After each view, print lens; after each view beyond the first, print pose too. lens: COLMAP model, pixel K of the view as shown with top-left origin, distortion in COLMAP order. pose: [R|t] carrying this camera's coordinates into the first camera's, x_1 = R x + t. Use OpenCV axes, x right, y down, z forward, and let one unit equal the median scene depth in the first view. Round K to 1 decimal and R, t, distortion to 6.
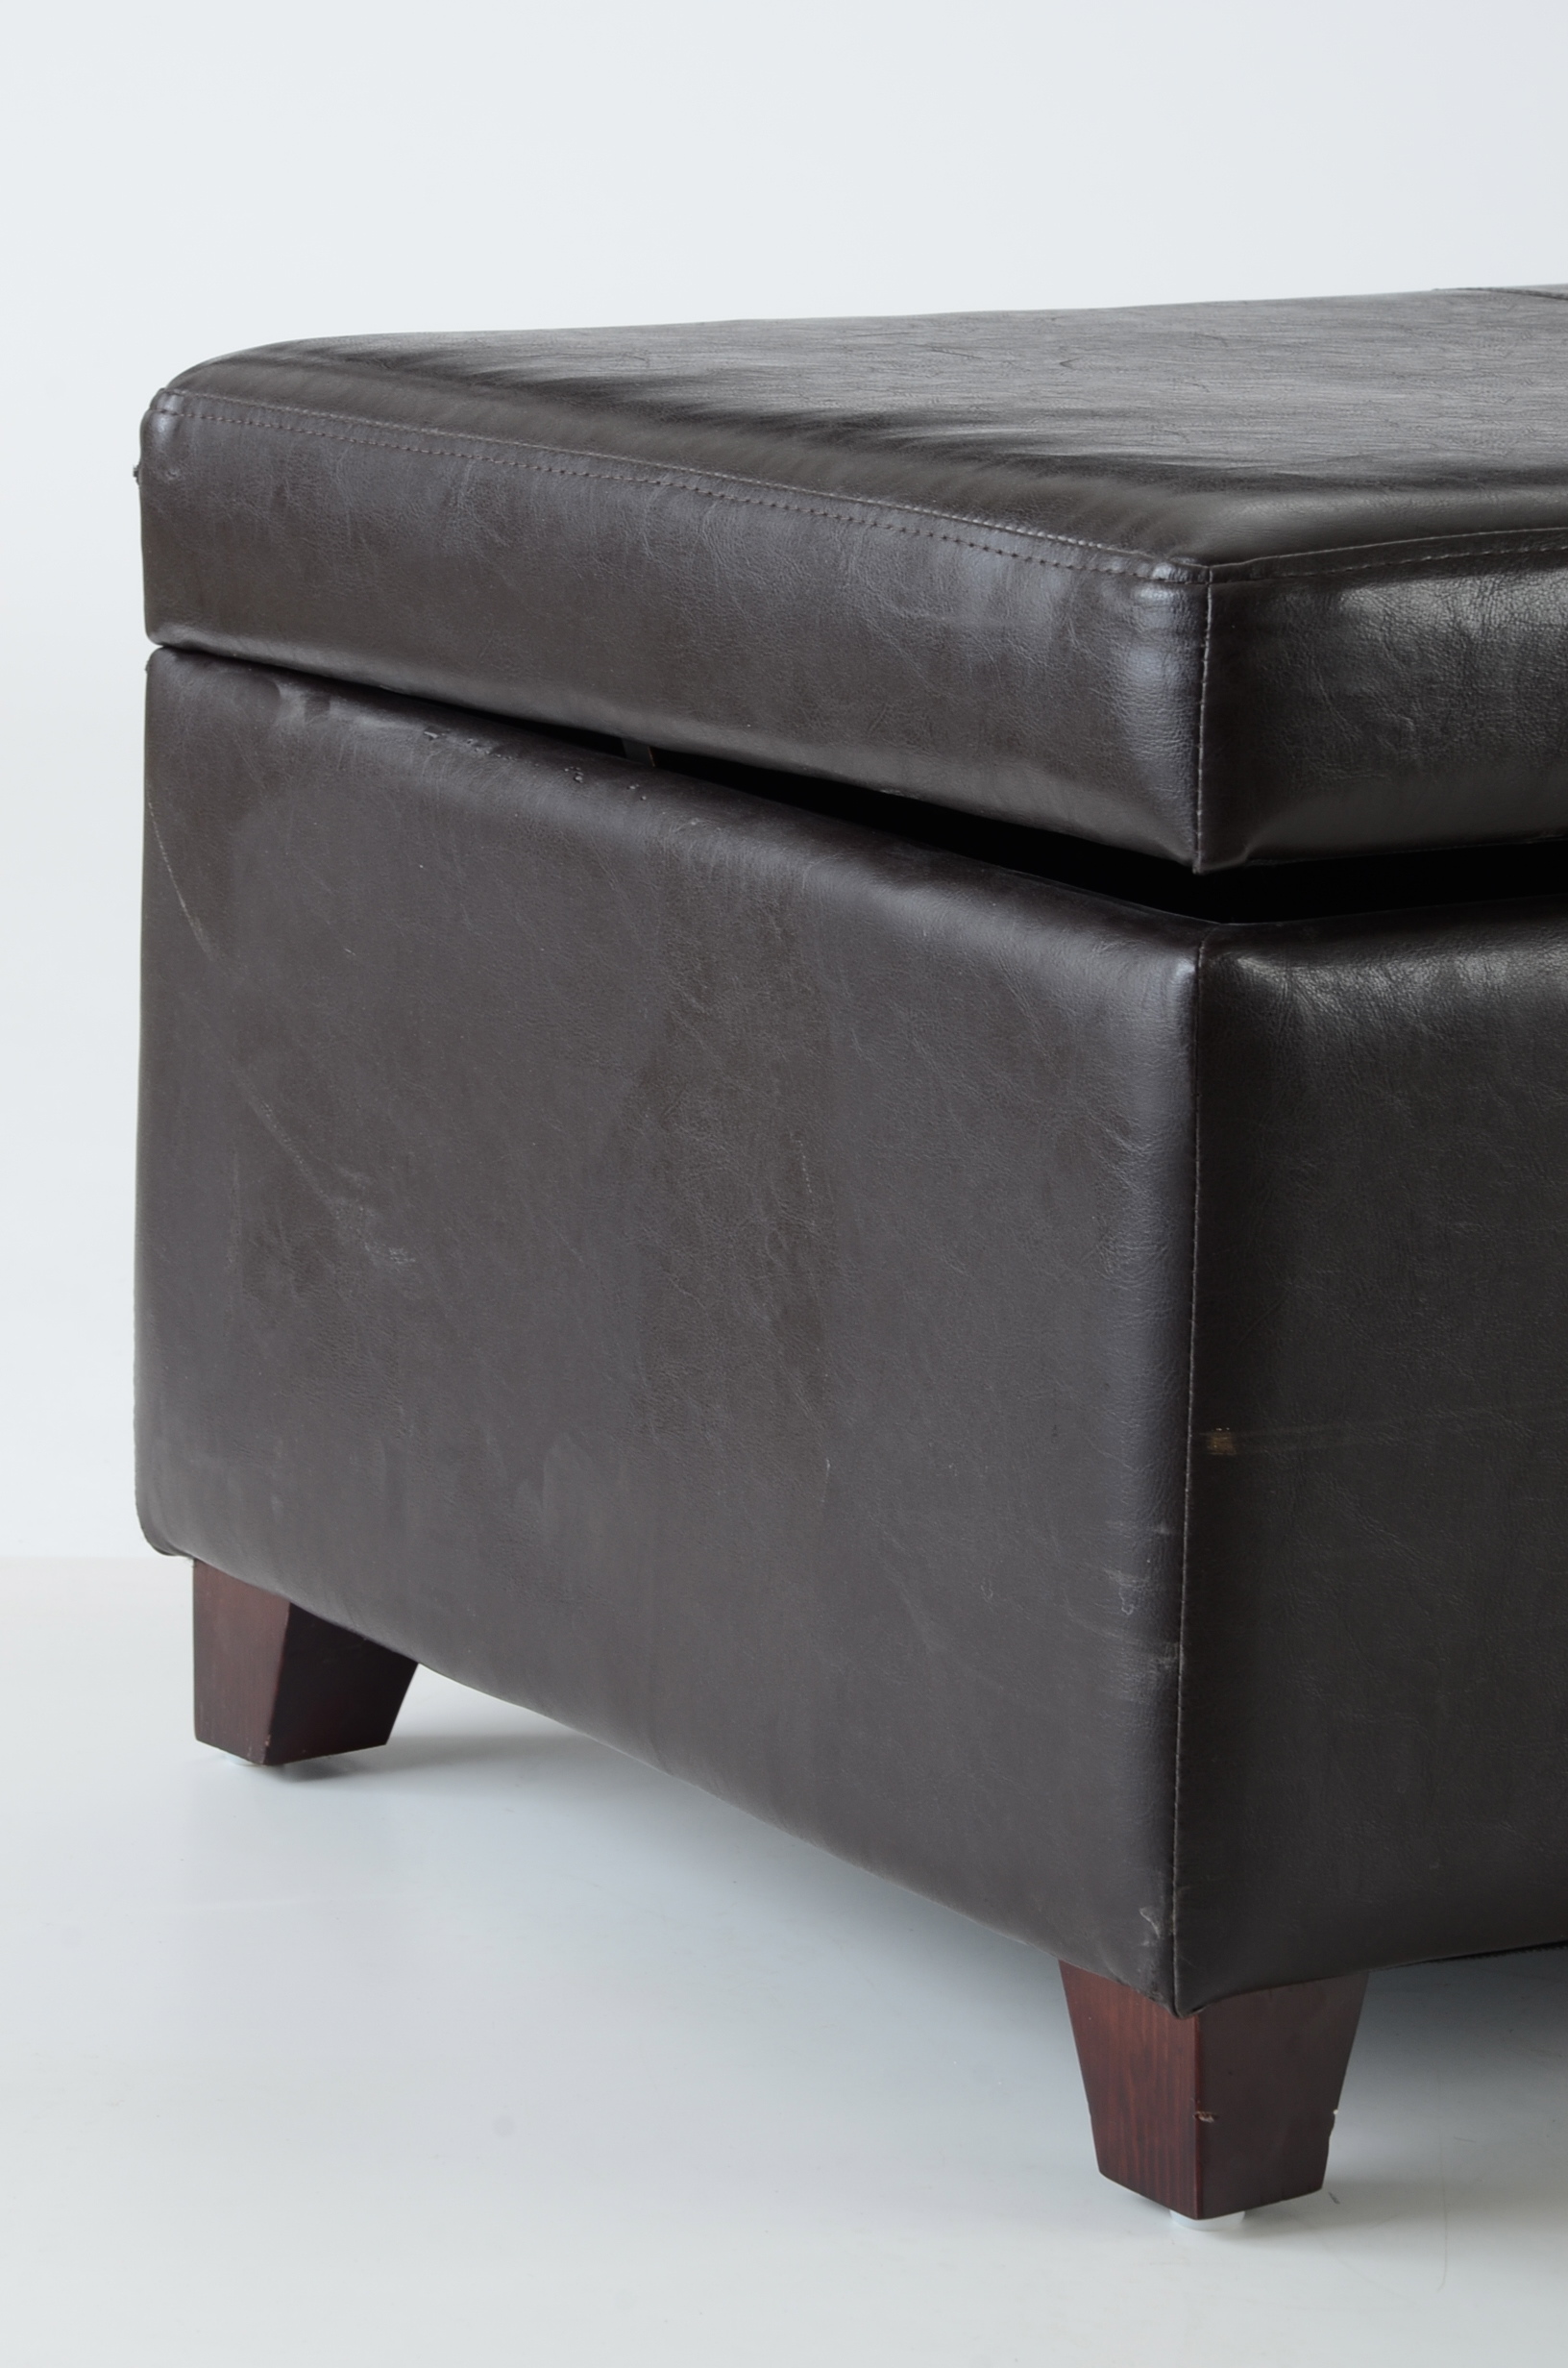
lens RADIAL K [[8971.7, 0, 784.0], [0, 8971.7, 1184.0], [0, 0, 1]] dist [1.170331, -1.931657]
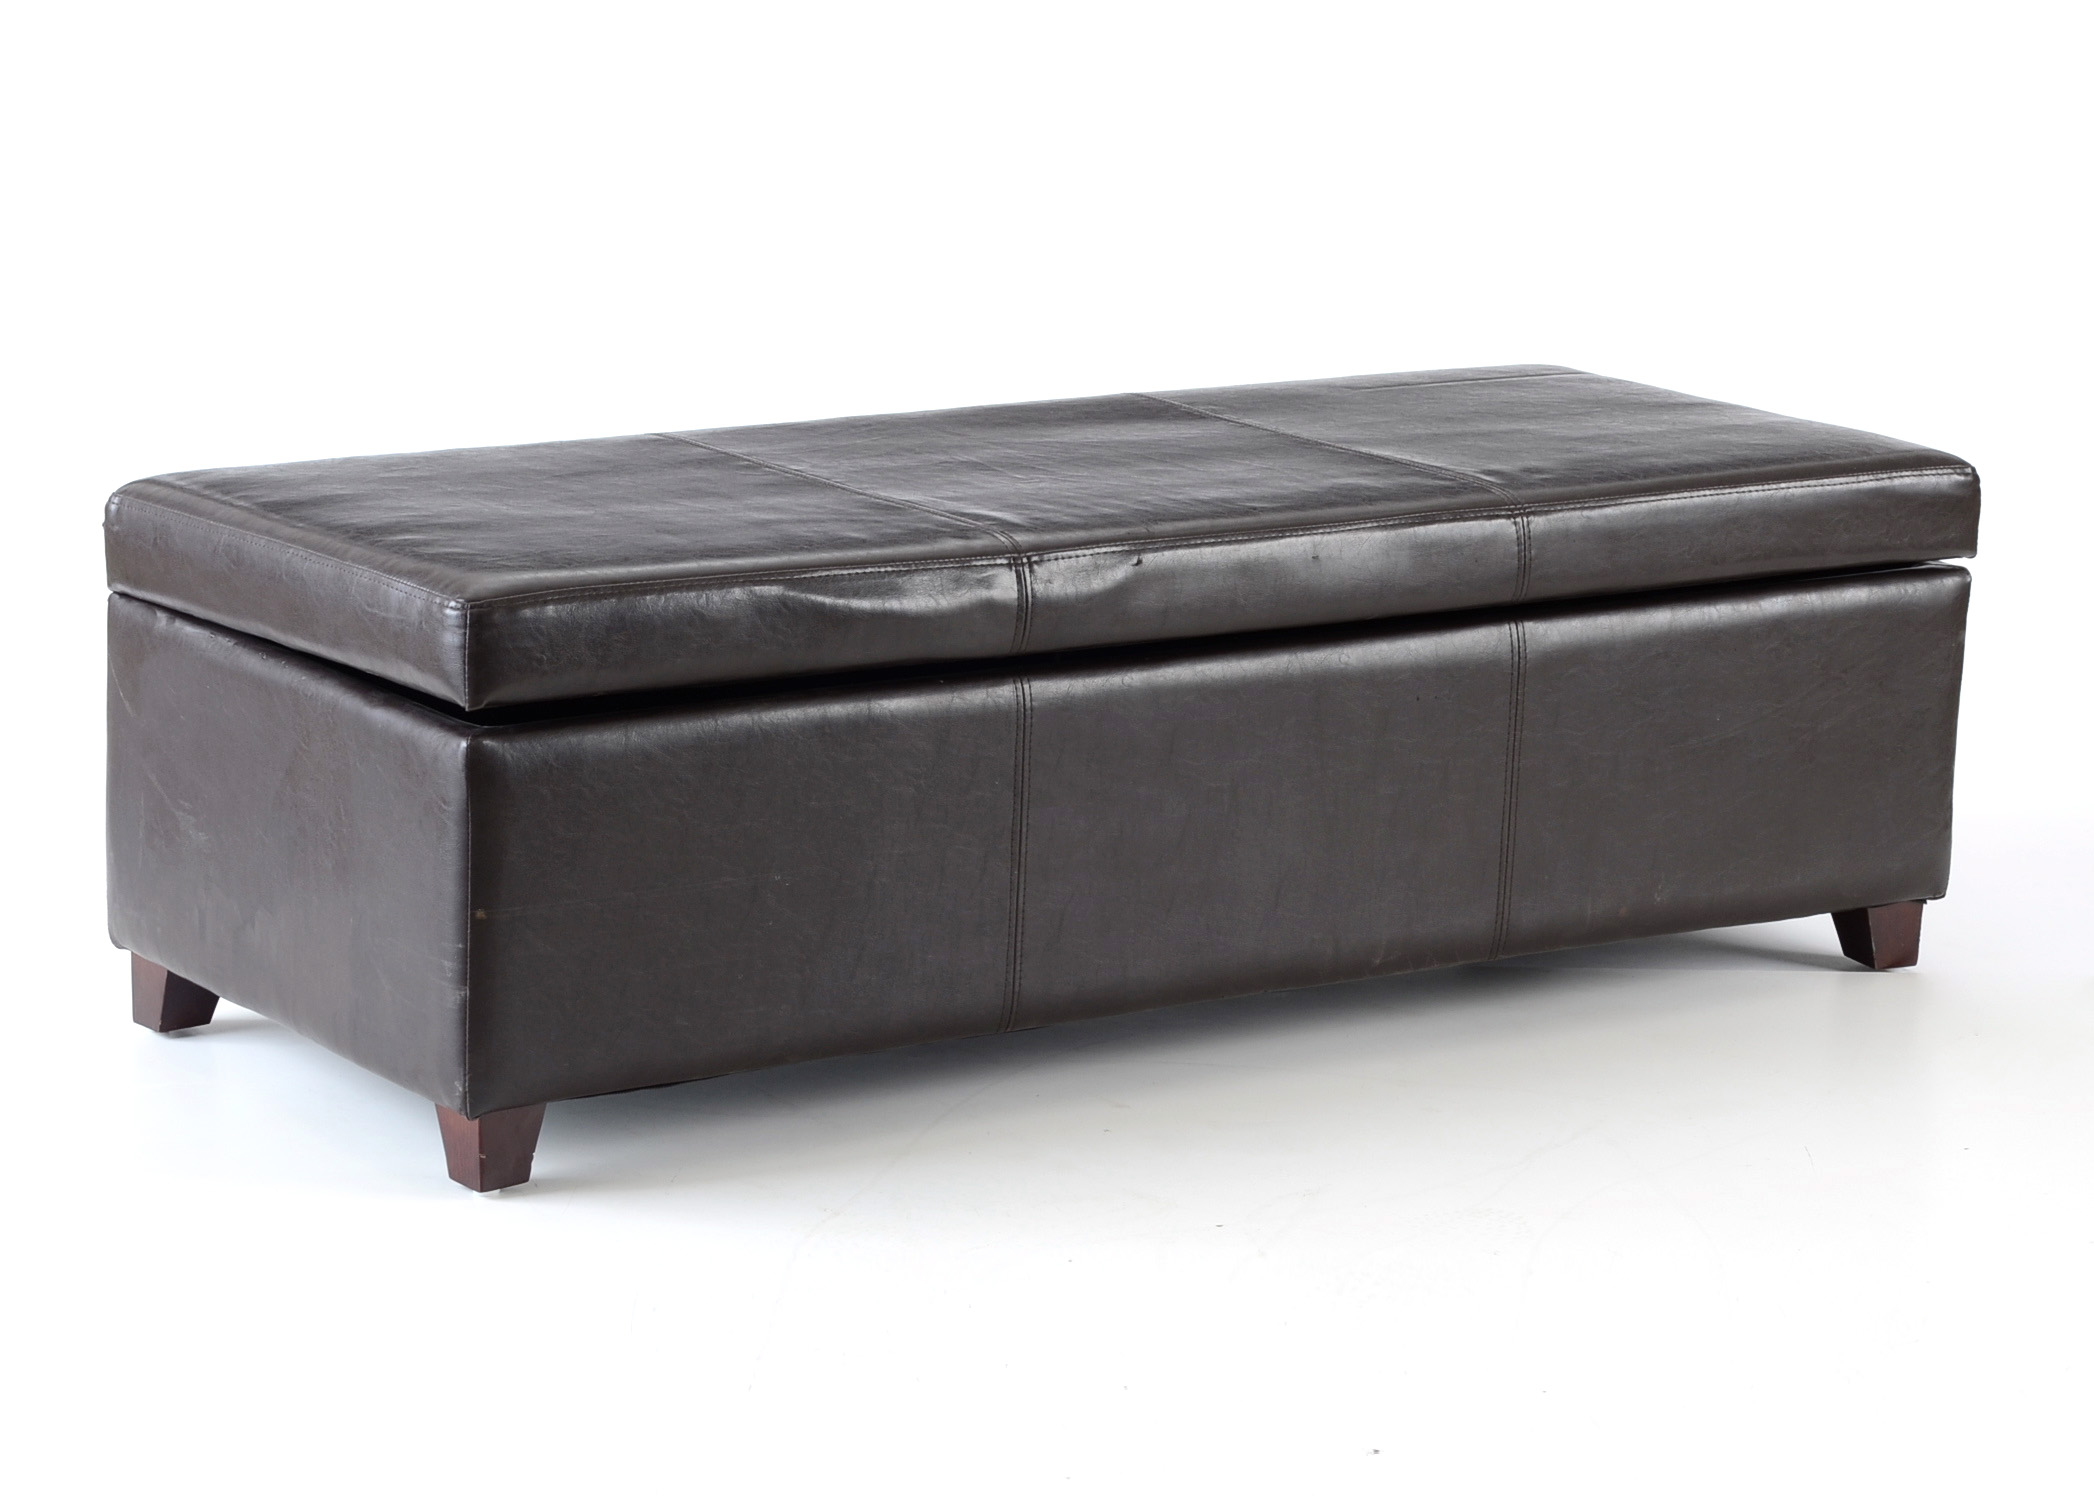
lens RADIAL K [[5875.4, 0, 1047.0], [0, 5875.4, 748.0], [0, 0, 1]] dist [0.349930, -0.833919]
pose [[0.998460, -0.003985, 0.055337, 0.116256], [0.002970, 0.999826, 0.018414, -0.052585], [-0.055401, -0.018221, 0.998298, -0.778570]]
